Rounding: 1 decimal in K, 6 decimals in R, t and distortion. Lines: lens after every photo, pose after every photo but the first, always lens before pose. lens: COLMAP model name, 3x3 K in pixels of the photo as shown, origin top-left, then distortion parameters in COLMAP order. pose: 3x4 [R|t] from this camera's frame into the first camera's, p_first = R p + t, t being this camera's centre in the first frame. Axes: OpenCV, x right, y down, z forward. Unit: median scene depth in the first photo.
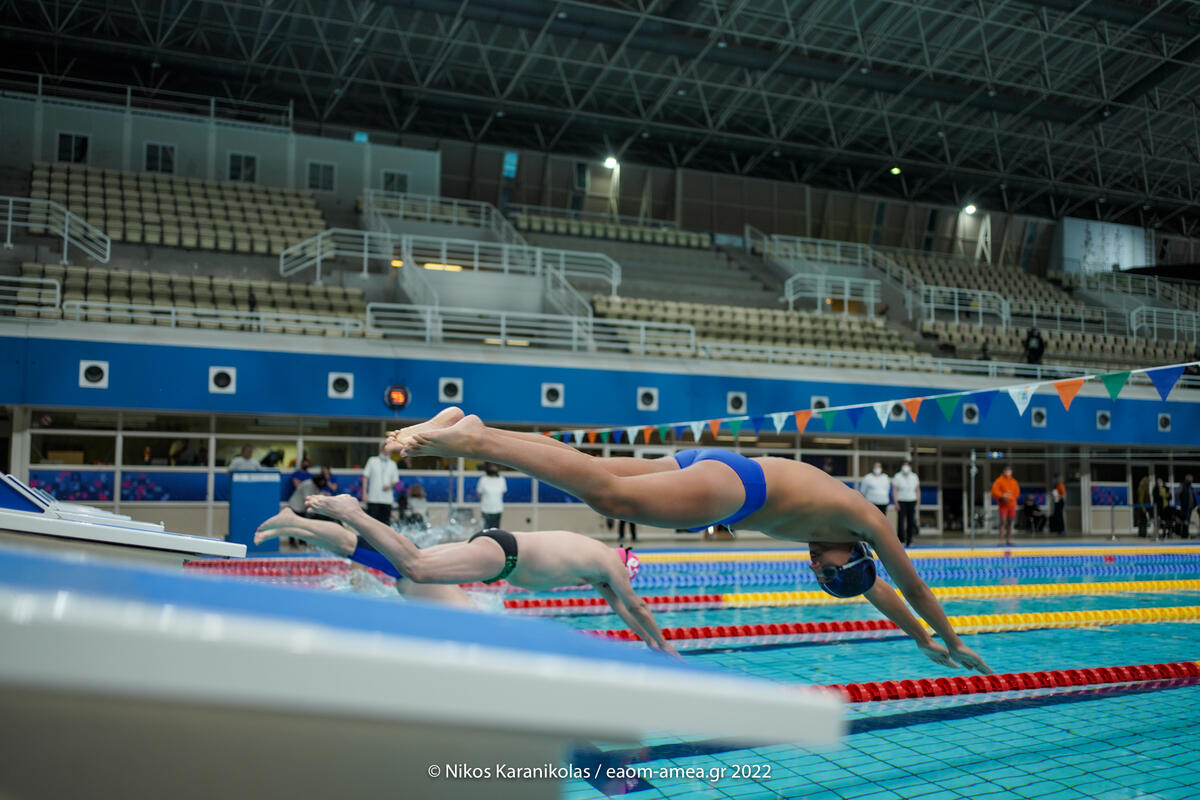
lens RADIAL K [[1277.5, 0, 618.6], [0, 1277.5, 376.4], [0, 0, 1]] dist [0.009418, 0.000000]
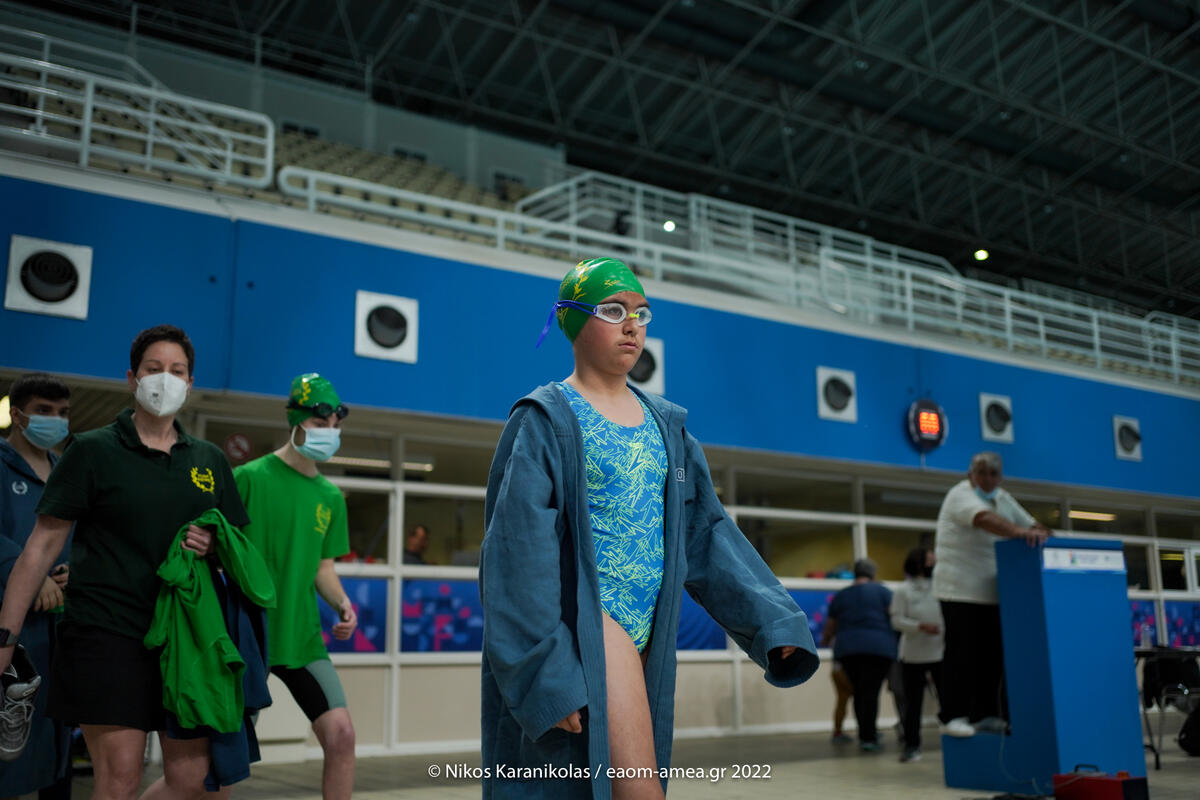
lens RADIAL K [[1277.5, 0, 584.5], [0, 1277.5, 387.2], [0, 0, 1]] dist [0.009418, 0.000000]
pose [[0.986692, 0.014924, 0.161913, -0.398259], [0.005682, 0.992006, -0.126061, 0.065322], [-0.162500, 0.125303, 0.978720, 0.578169]]
